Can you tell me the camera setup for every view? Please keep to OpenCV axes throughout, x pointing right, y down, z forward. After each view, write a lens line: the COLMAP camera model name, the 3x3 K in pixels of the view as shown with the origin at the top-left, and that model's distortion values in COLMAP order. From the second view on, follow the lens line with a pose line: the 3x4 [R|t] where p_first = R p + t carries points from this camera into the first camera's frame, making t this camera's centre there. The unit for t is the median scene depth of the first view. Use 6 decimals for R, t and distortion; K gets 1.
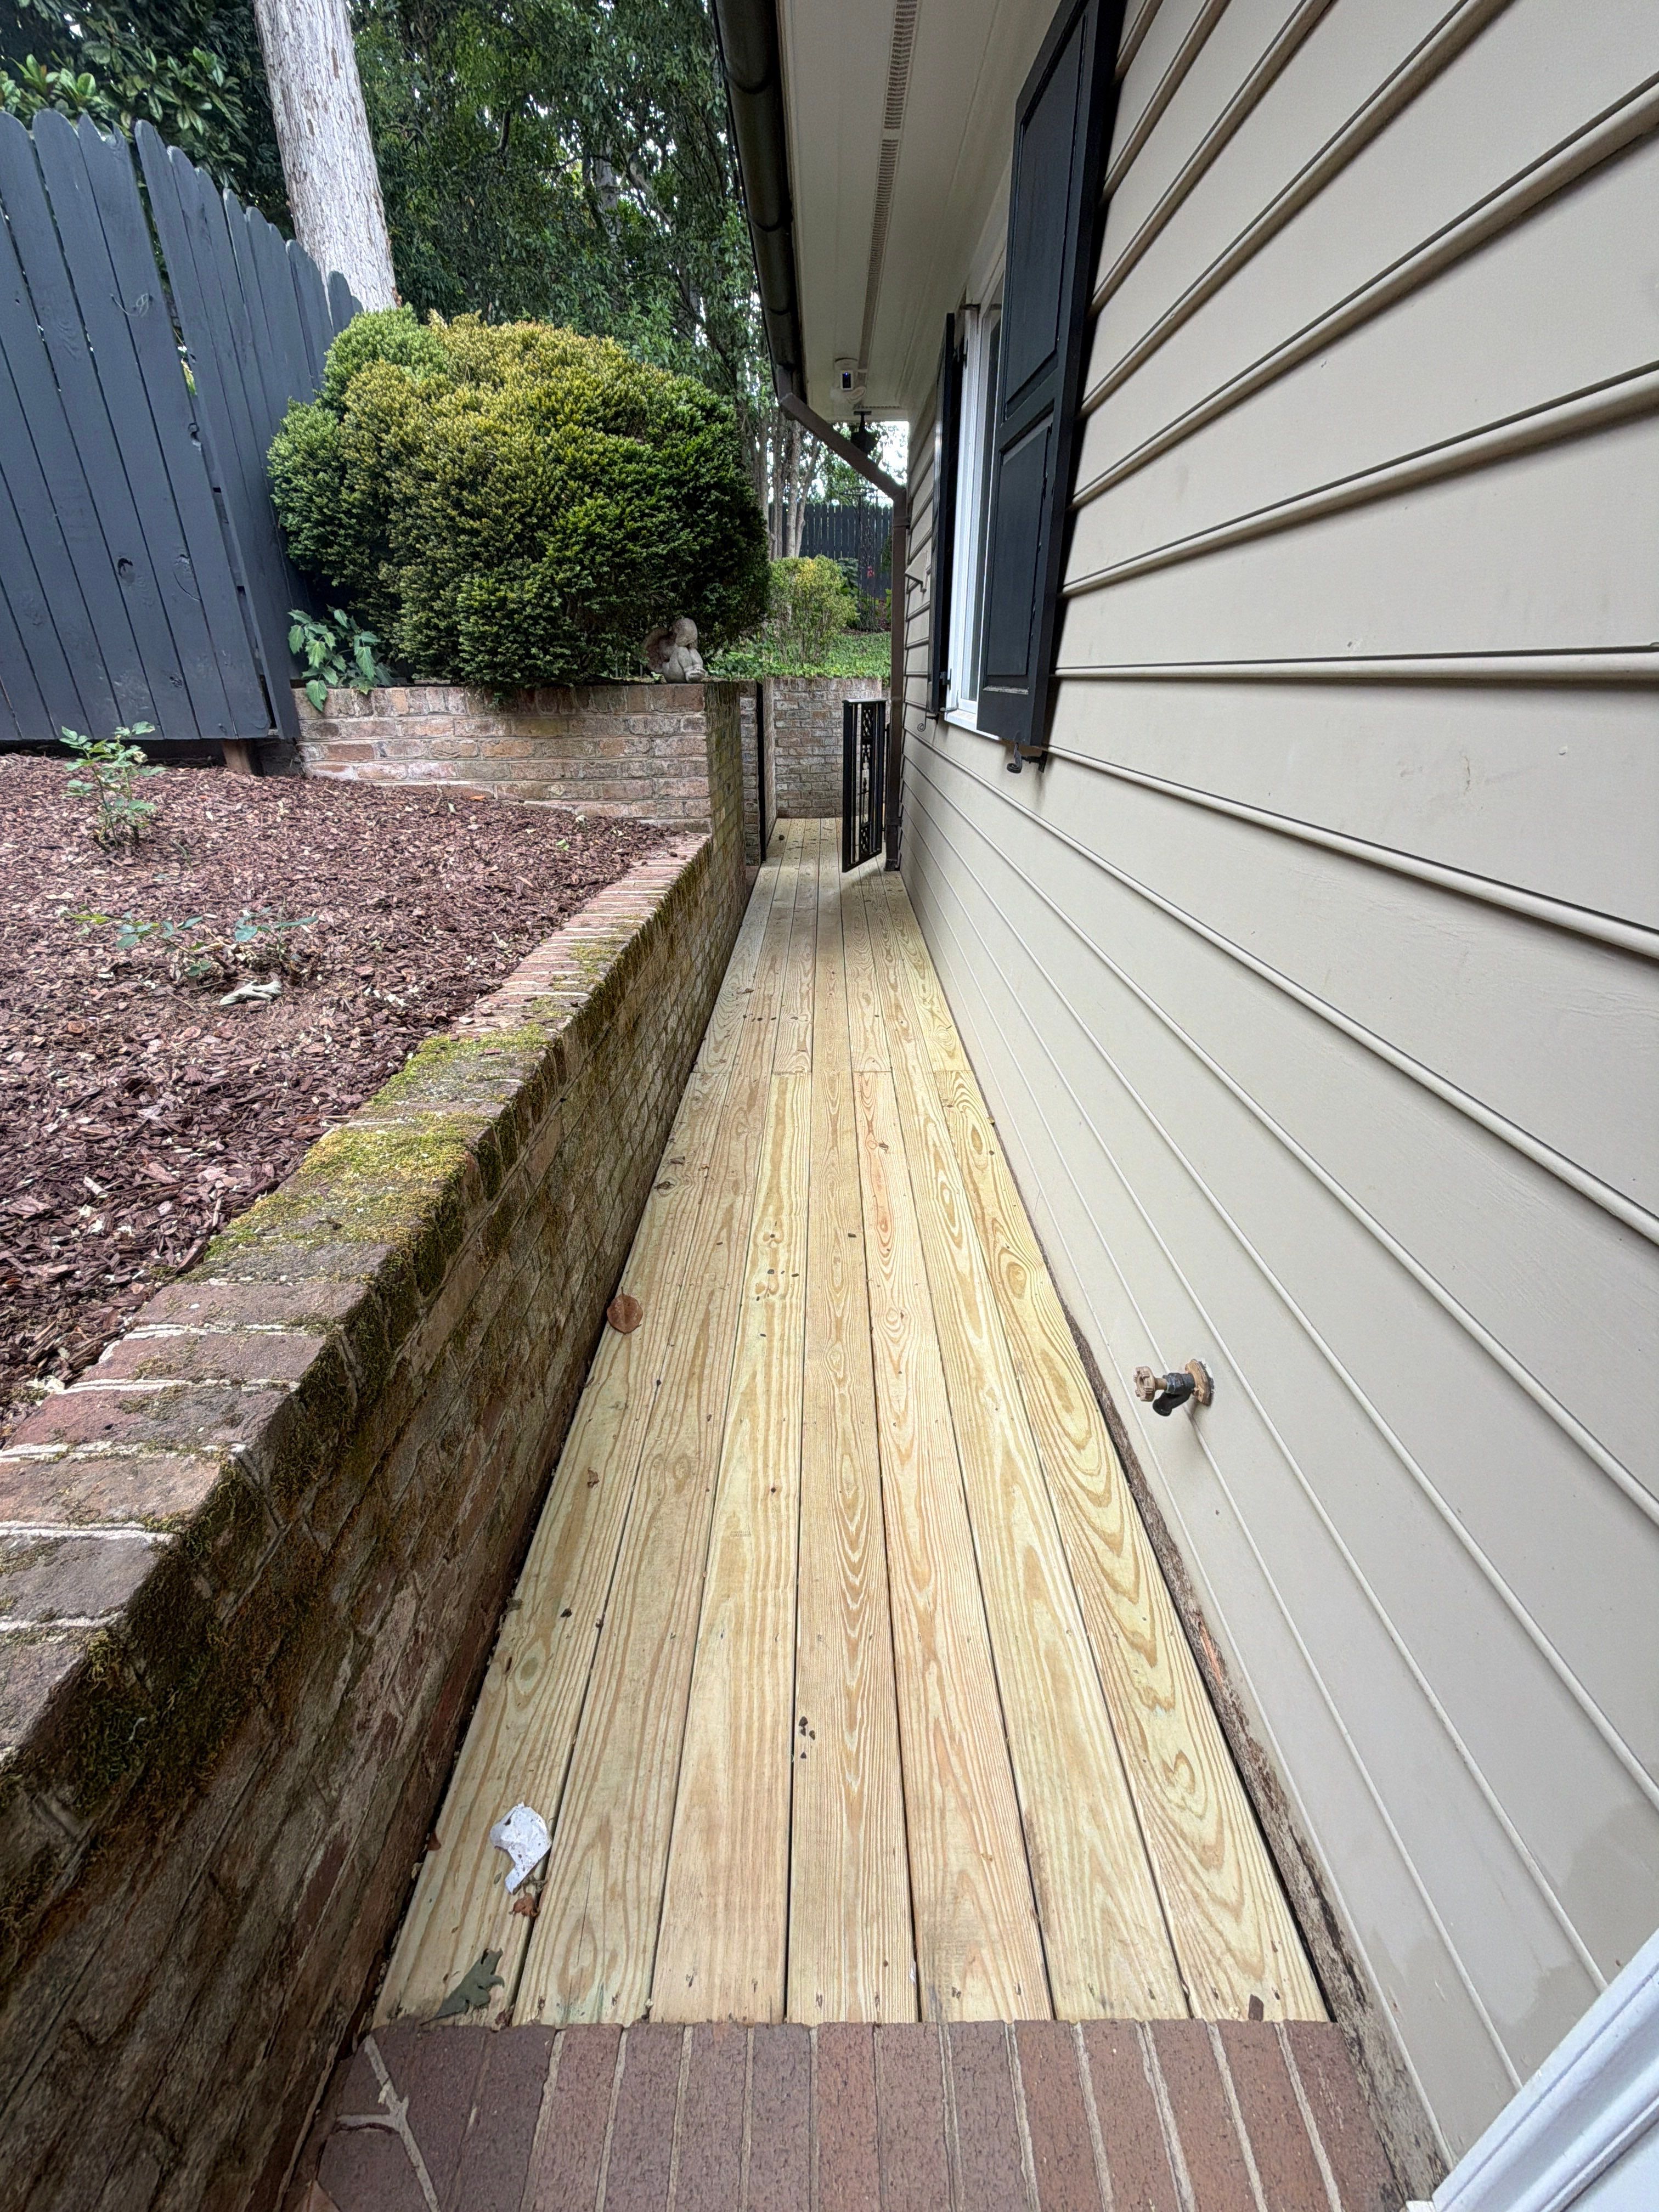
lens RADIAL K [[878.4, 0, 832.7], [0, 878.4, 1103.5], [0, 0, 1]] dist [0.001243, -0.000172]
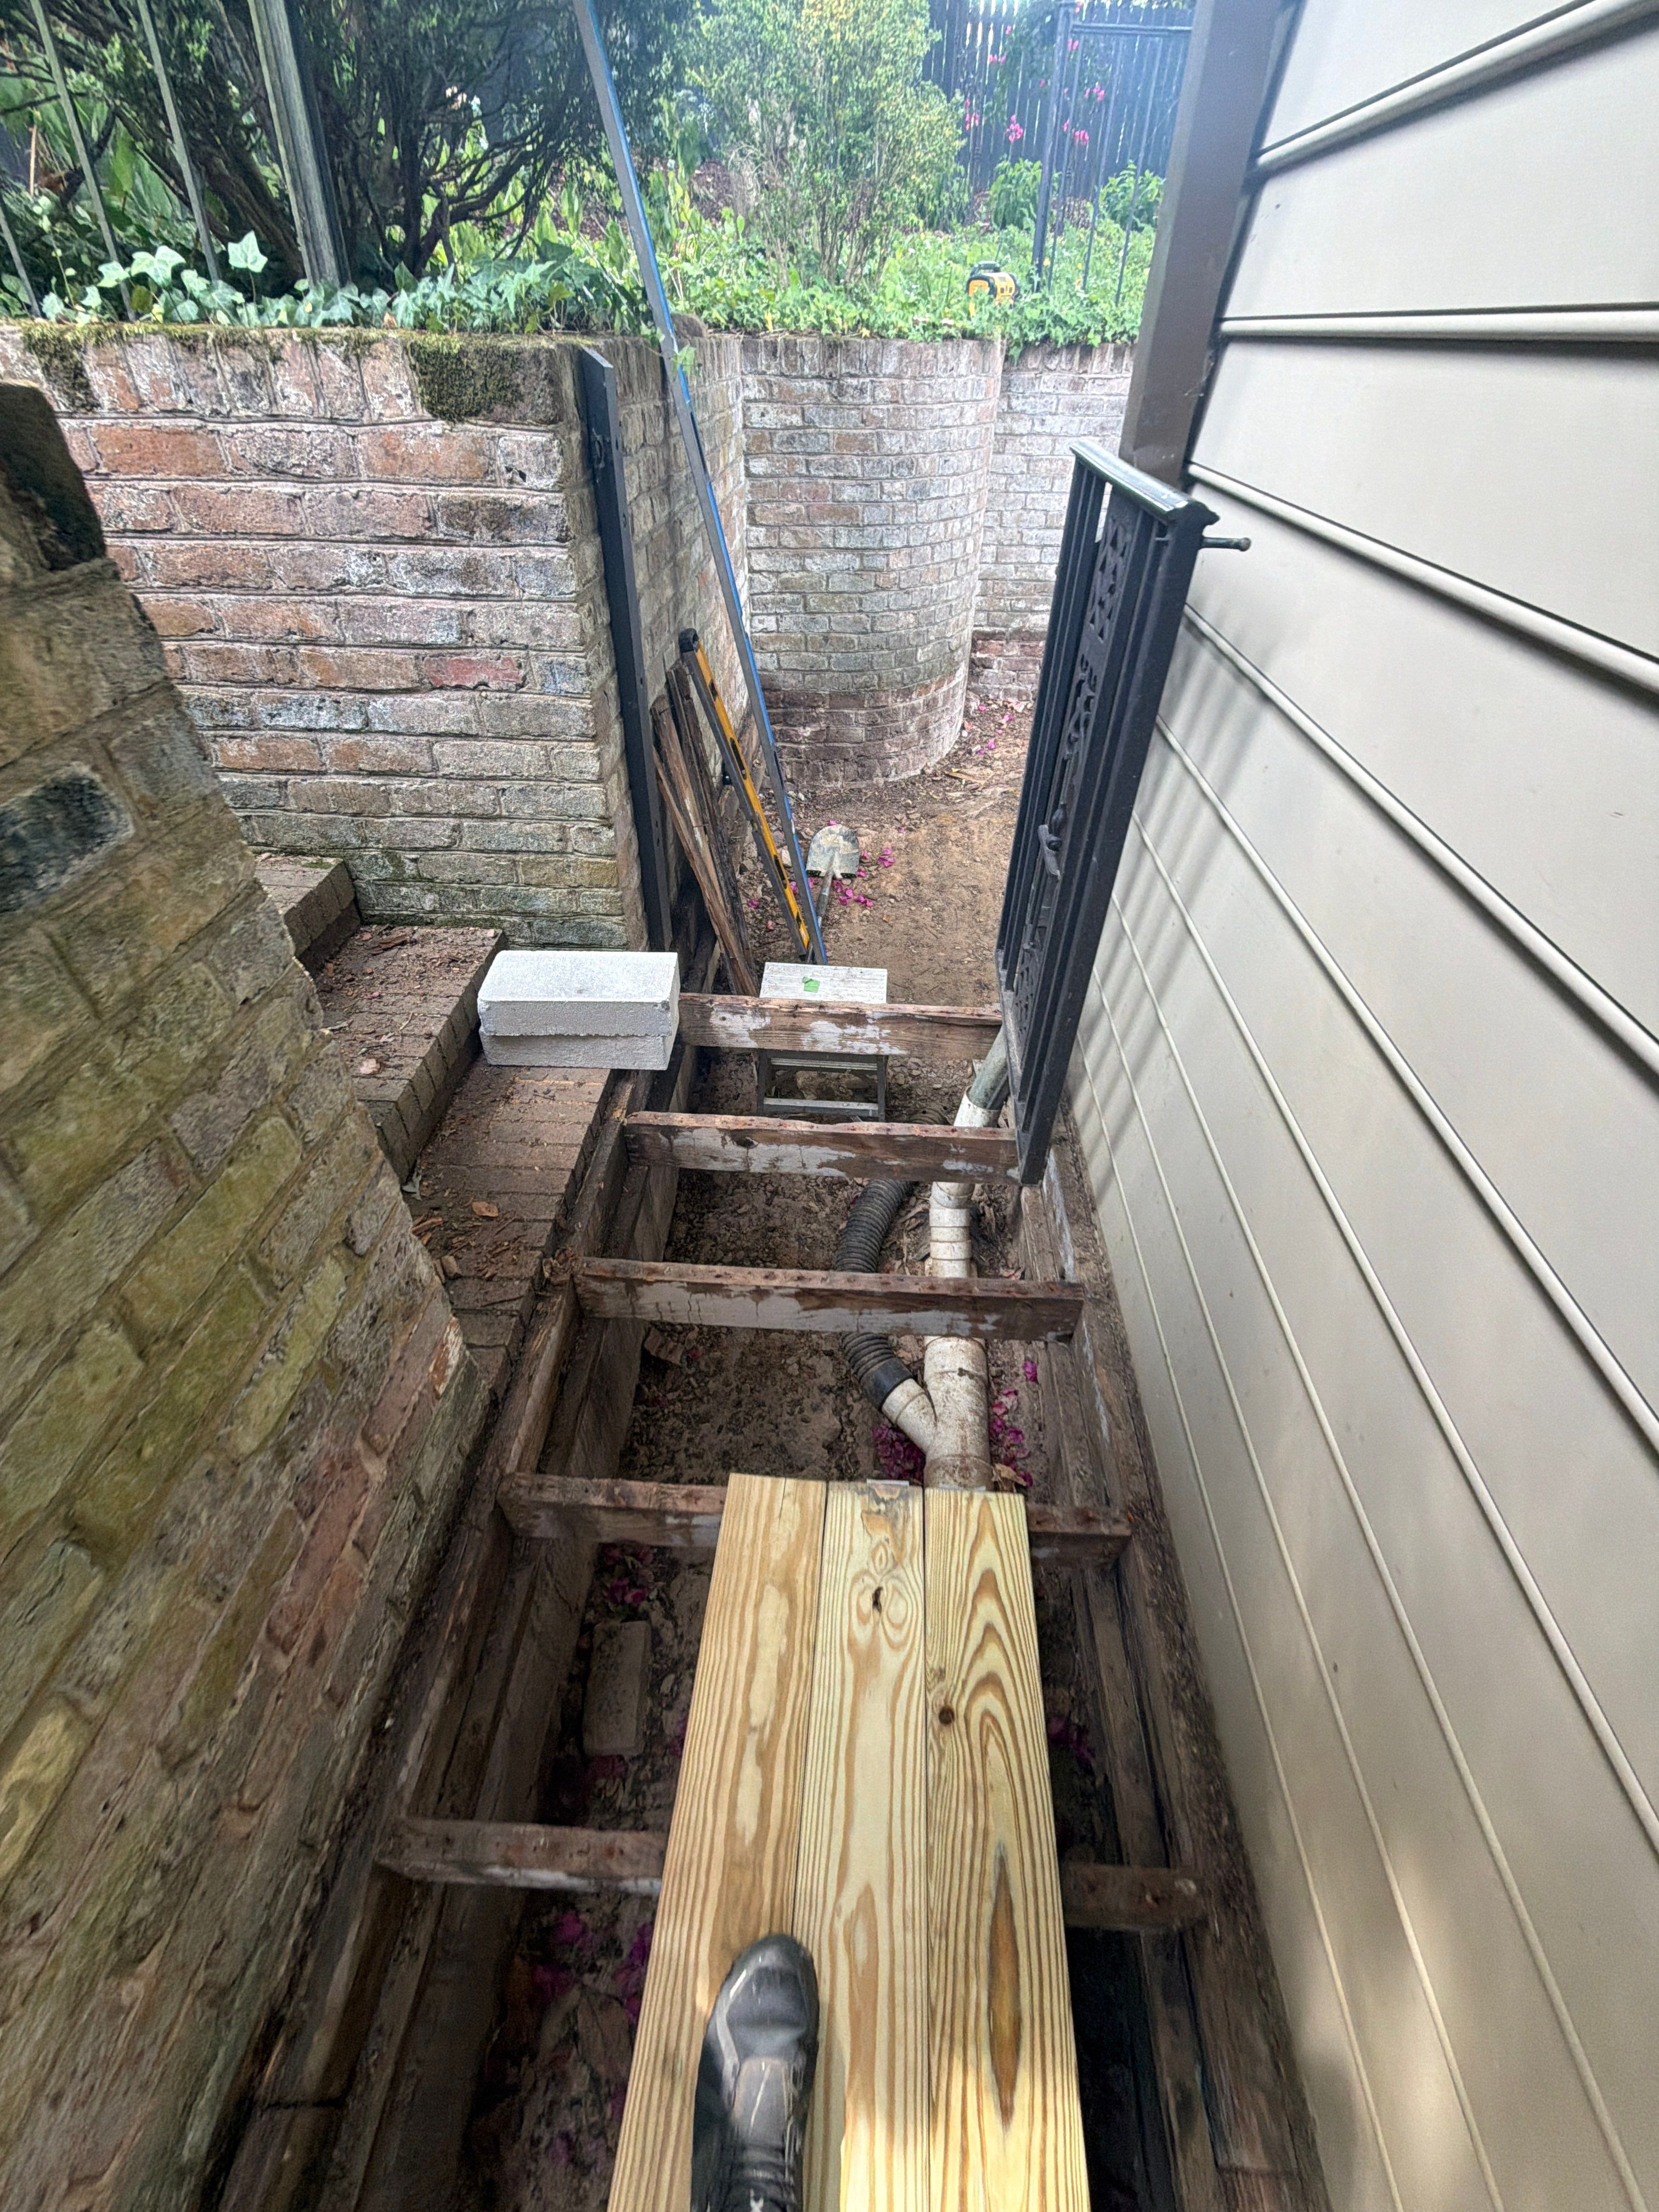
lens RADIAL K [[878.4, 0, 830.8], [0, 878.4, 1105.2], [0, 0, 1]] dist [0.001243, -0.000172]
pose [[0.998330, 0.048419, -0.031507, 0.007624], [-0.038393, 0.963653, 0.264384, -0.722115], [0.043164, -0.262733, 0.963903, 1.491023]]
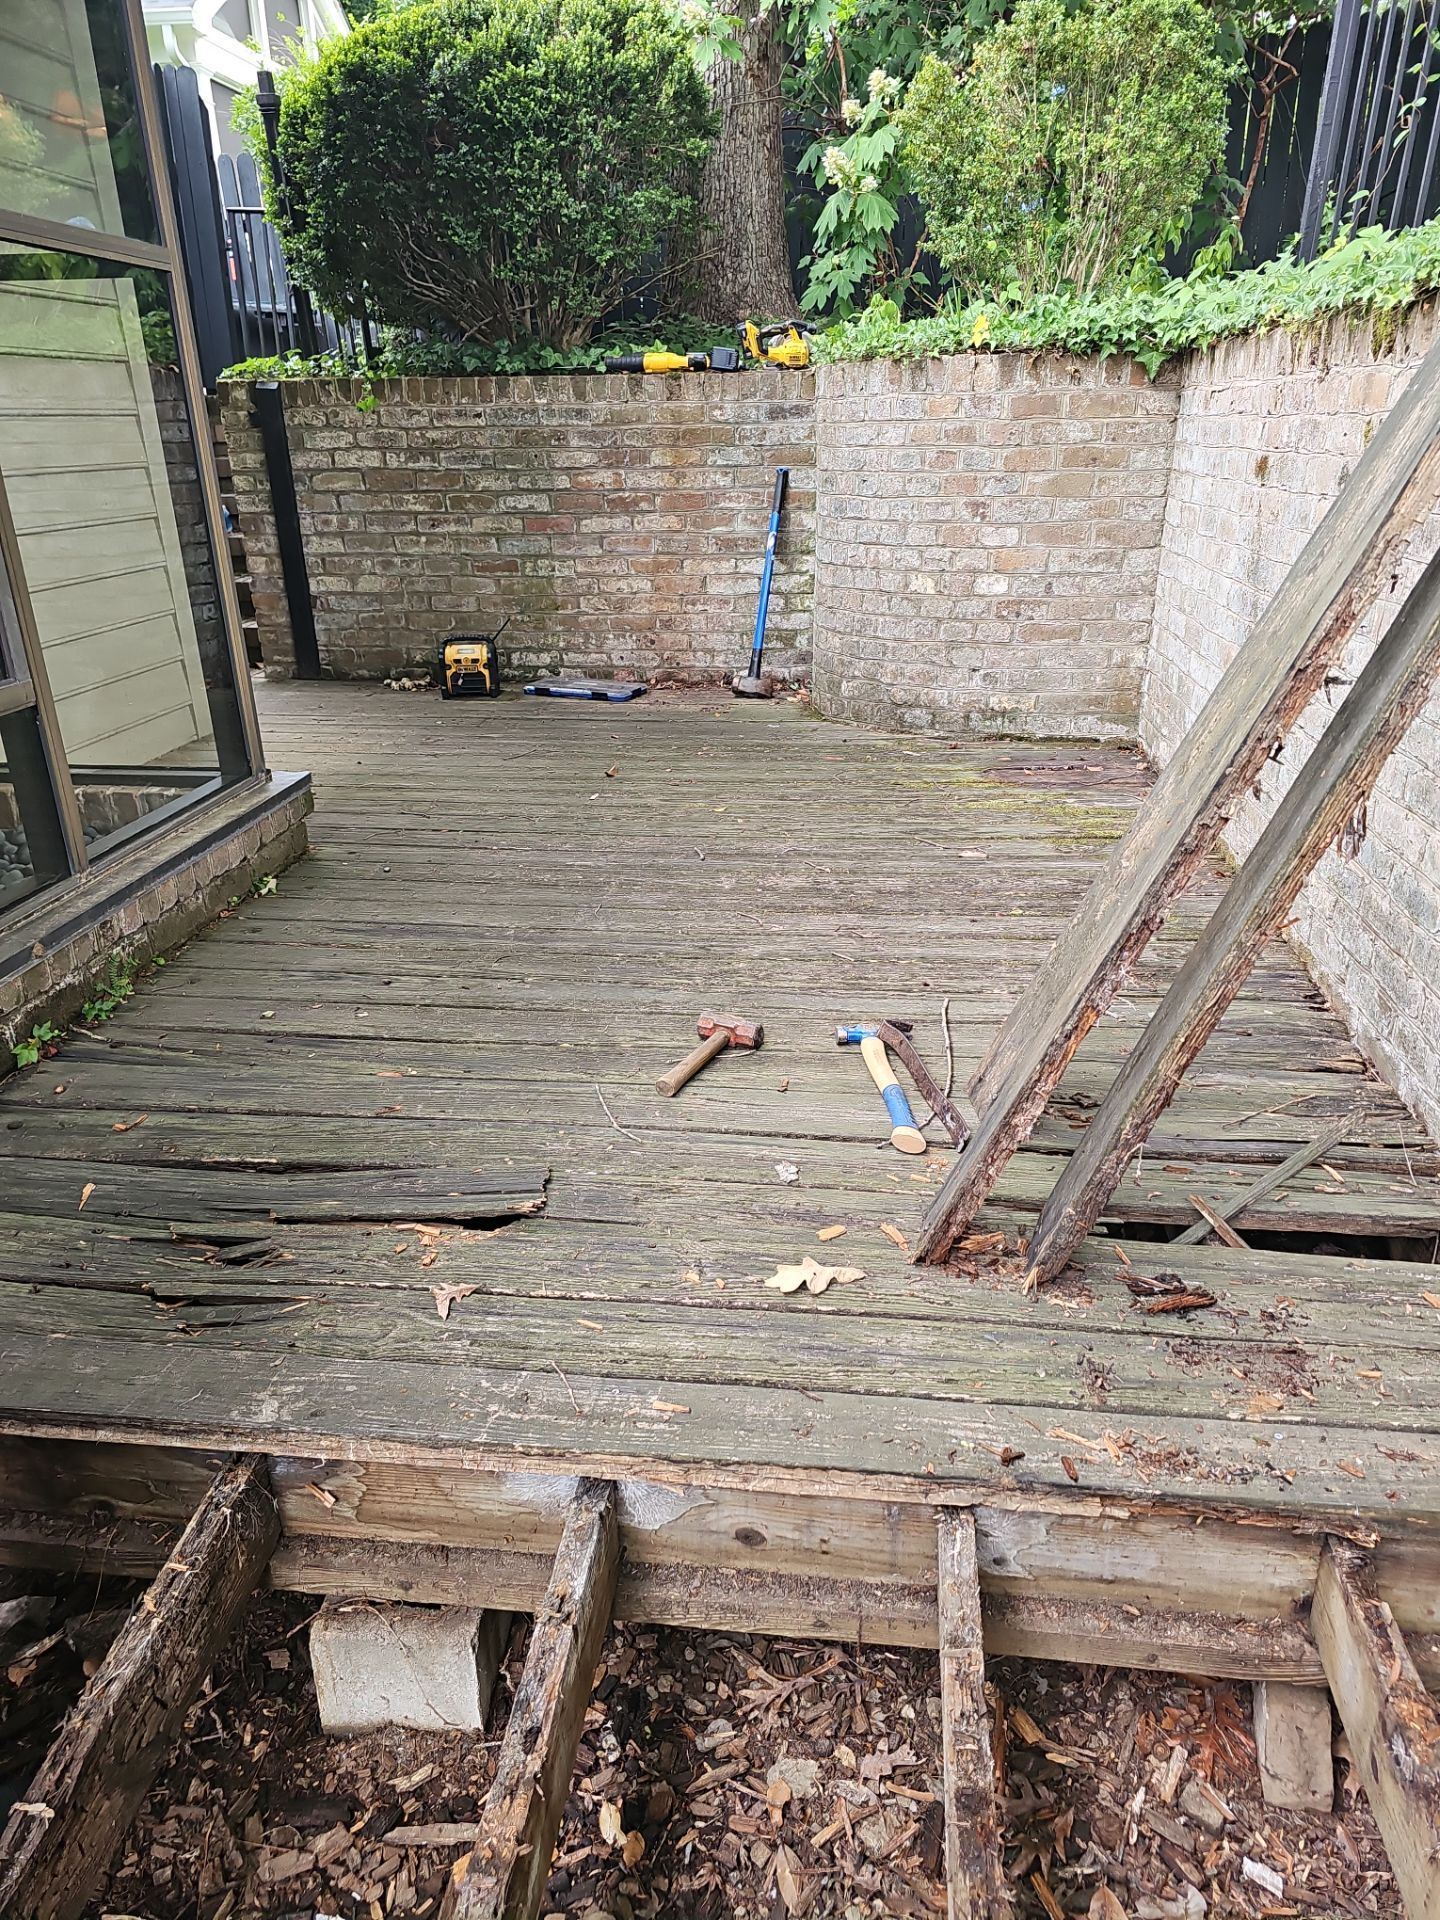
lens RADIAL K [[1260.2, 0, 734.7], [0, 1260.2, 970.3], [0, 0, 1]] dist [0.056116, -0.043527]
pose [[-0.113949, 0.395647, -0.911306, 1.750202], [-0.421152, 0.811547, 0.404997, -1.364062], [0.899803, 0.429948, 0.074152, 2.961790]]
